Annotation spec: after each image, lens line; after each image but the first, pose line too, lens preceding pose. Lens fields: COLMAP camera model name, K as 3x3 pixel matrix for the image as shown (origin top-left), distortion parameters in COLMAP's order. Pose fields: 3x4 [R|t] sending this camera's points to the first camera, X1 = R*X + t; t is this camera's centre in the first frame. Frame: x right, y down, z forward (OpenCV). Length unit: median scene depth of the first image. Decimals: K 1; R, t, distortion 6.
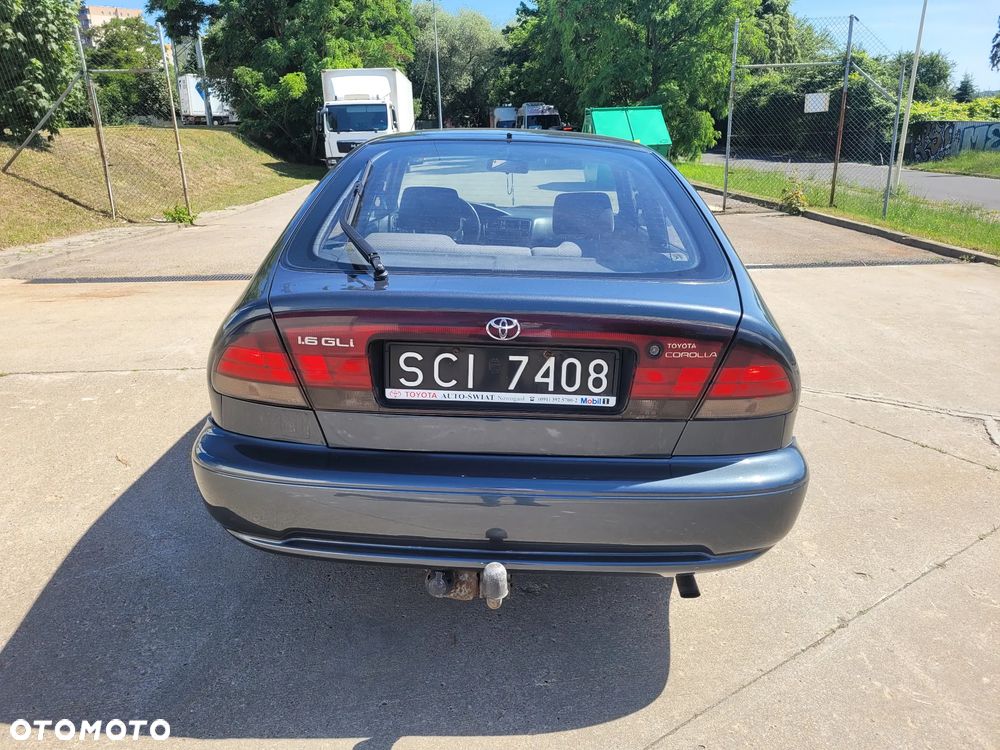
lens RADIAL K [[749.8, 0, 478.3], [0, 749.8, 370.5], [0, 0, 1]] dist [0.022020, -0.011820]
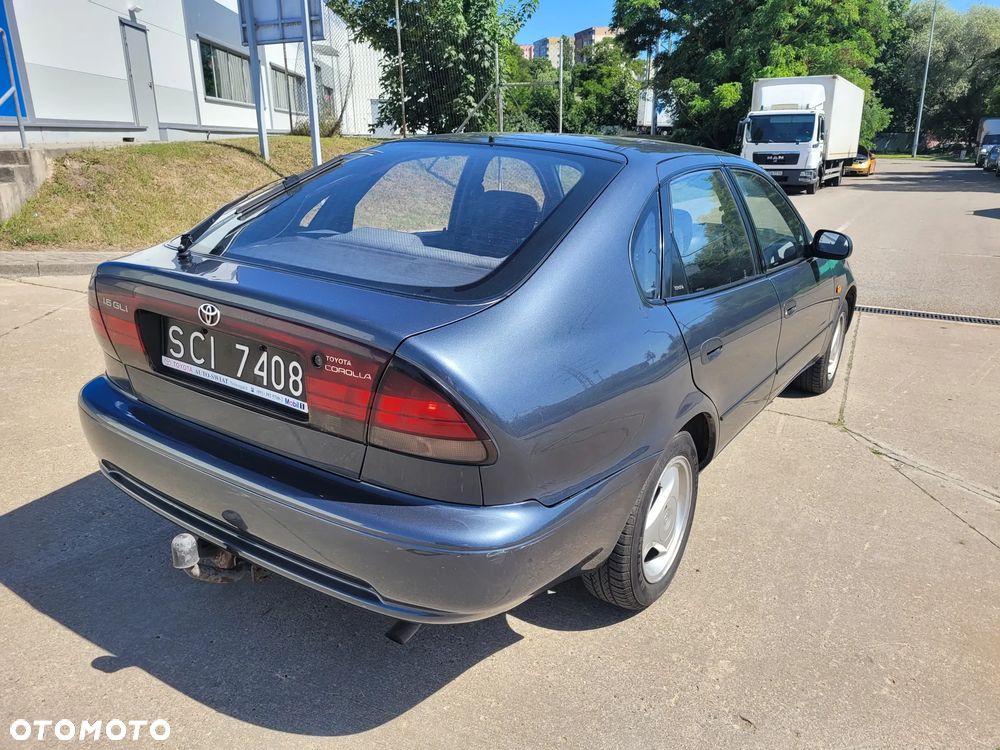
lens RADIAL K [[736.9, 0, 500.0], [0, 736.9, 375.0], [0, 0, 1]] dist [0.028143, -0.009322]
pose [[0.853386, 0.179353, -0.489454, 0.102396], [-0.180704, 0.982509, 0.044961, -0.010601], [0.488957, 0.050077, 0.870869, 0.035421]]
